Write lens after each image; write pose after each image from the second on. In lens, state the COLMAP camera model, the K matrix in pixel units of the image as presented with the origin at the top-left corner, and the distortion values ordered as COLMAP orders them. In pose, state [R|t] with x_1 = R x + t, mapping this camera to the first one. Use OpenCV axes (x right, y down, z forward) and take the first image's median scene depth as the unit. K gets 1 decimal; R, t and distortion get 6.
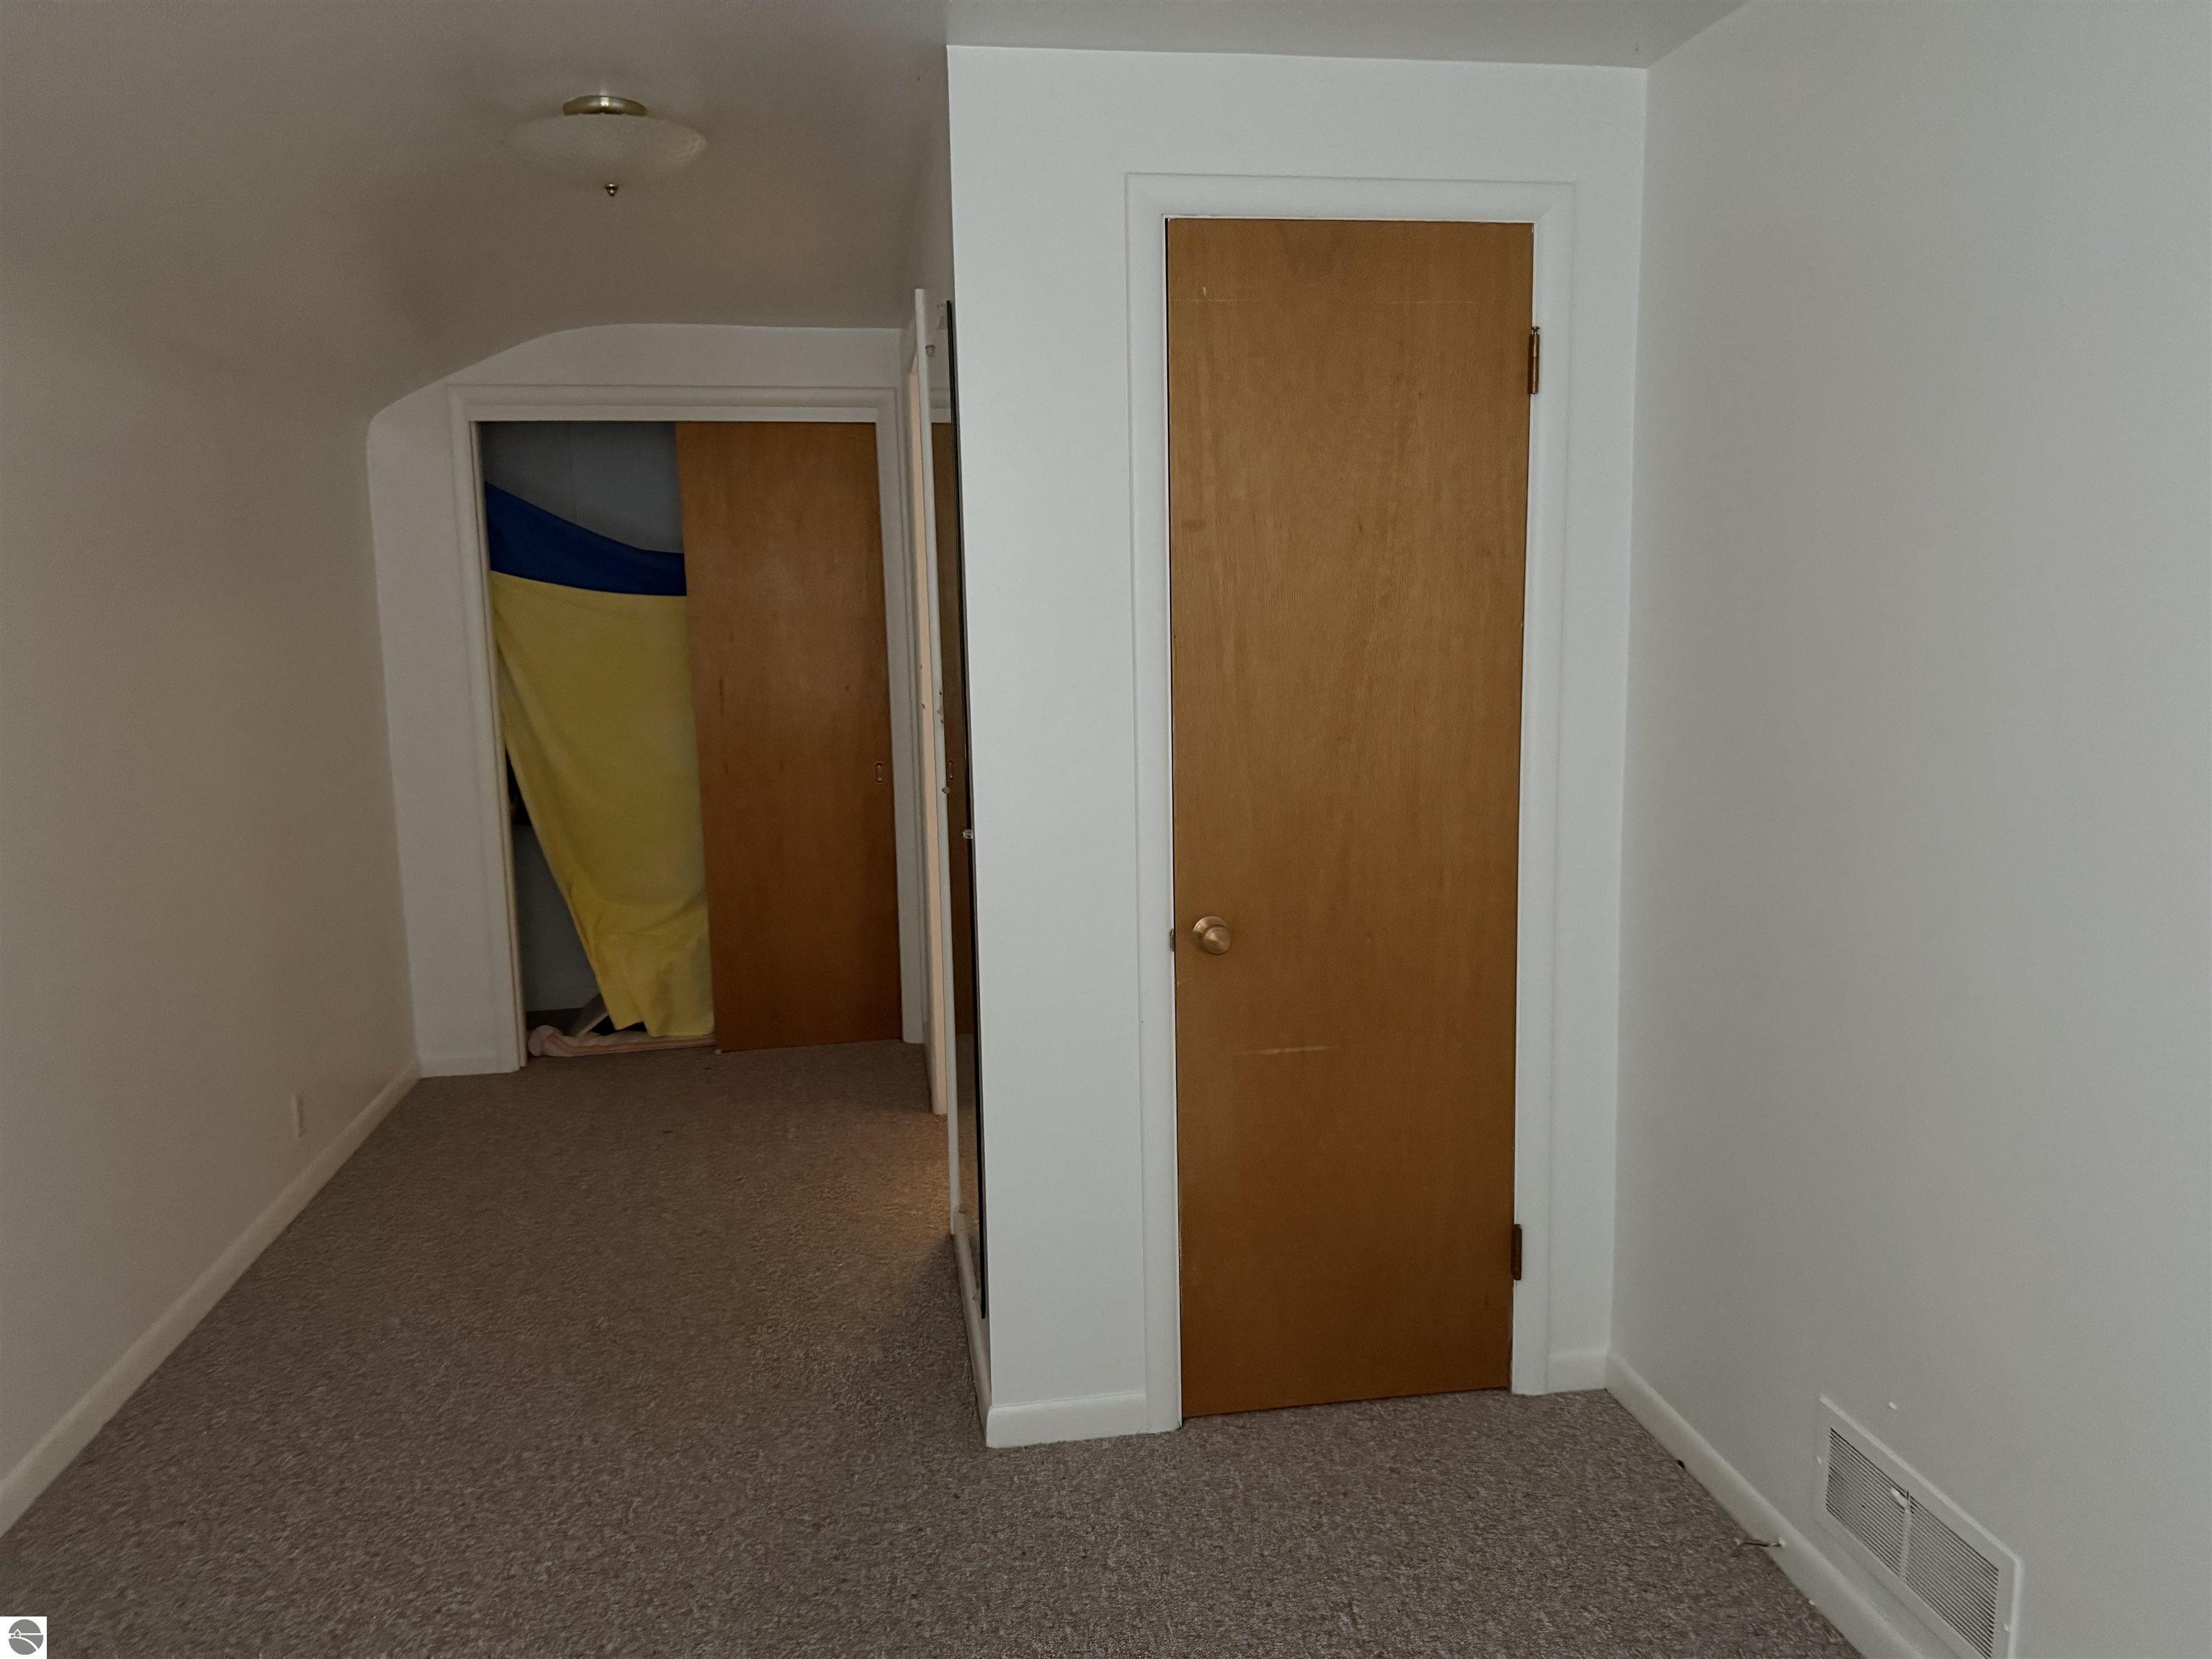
lens RADIAL K [[1570.4, 0, 1105.4], [0, 1570.4, 831.7], [0, 0, 1]] dist [0.001783, -0.000977]
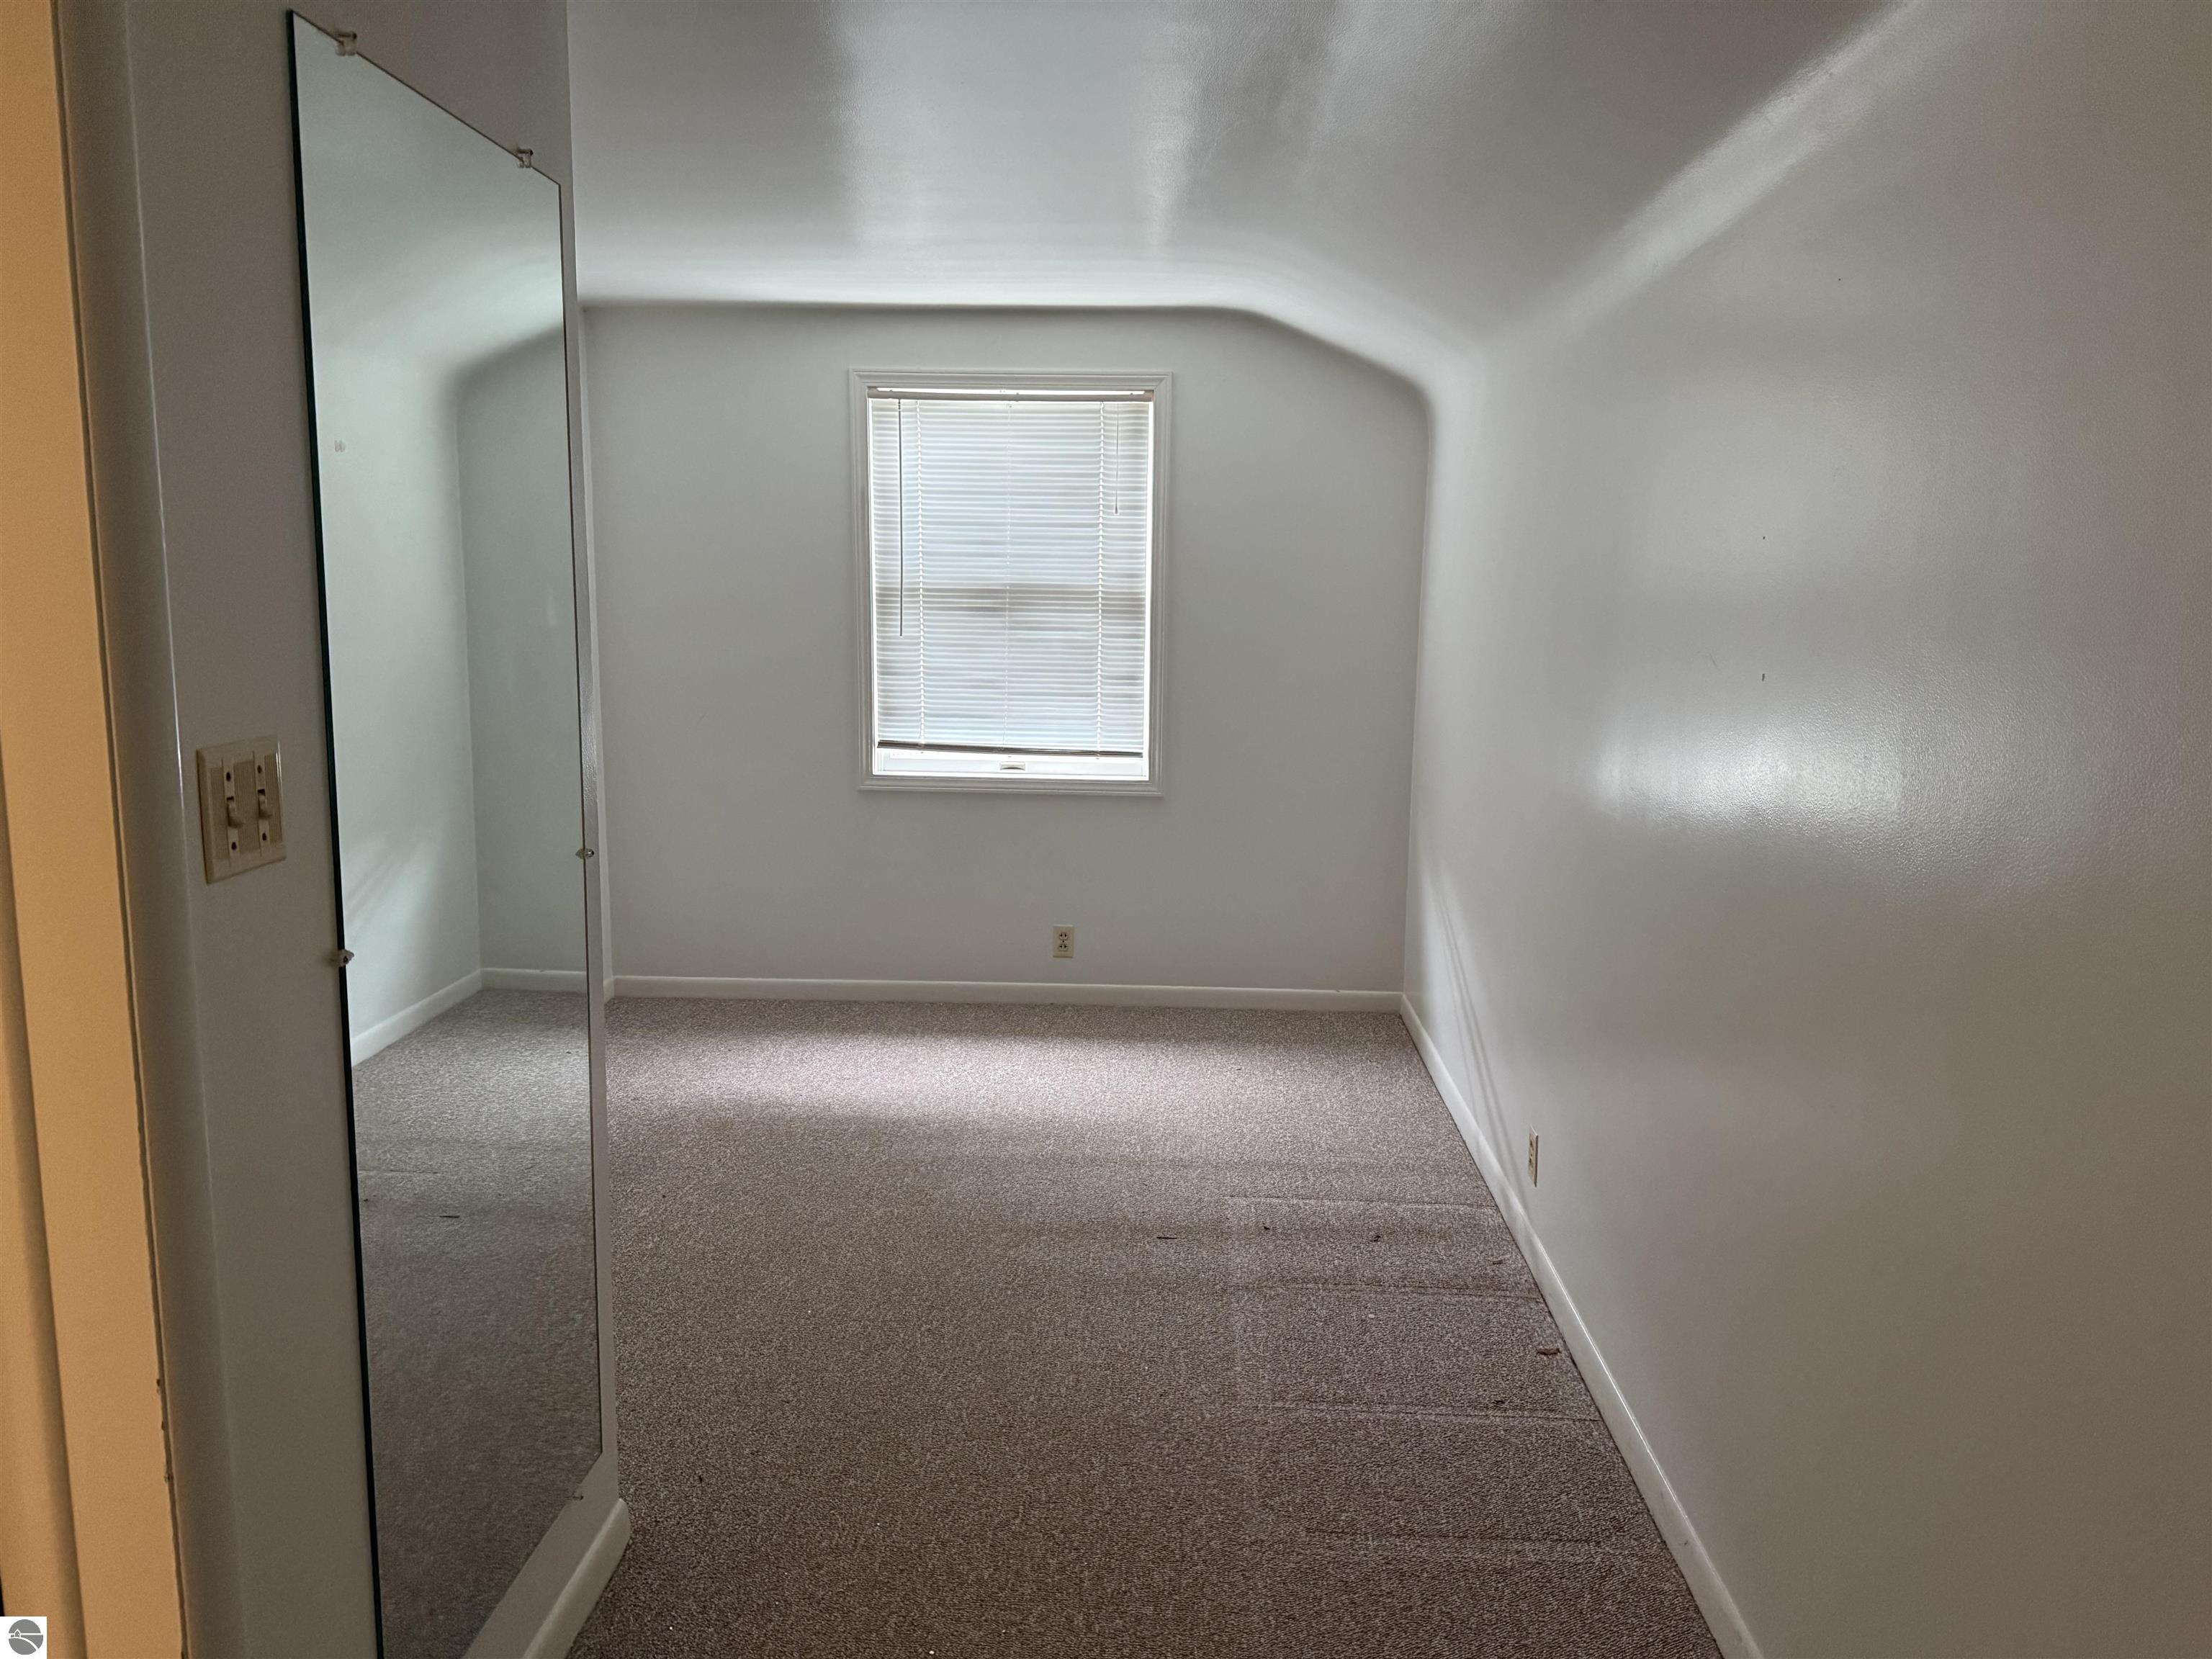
lens RADIAL K [[1570.4, 0, 1105.4], [0, 1570.4, 831.7], [0, 0, 1]] dist [0.001783, -0.000977]
pose [[-0.977878, -0.023188, 0.207885, -0.547659], [0.038561, 0.956819, 0.288117, -0.243675], [-0.205589, 0.289759, -0.934758, 1.784069]]
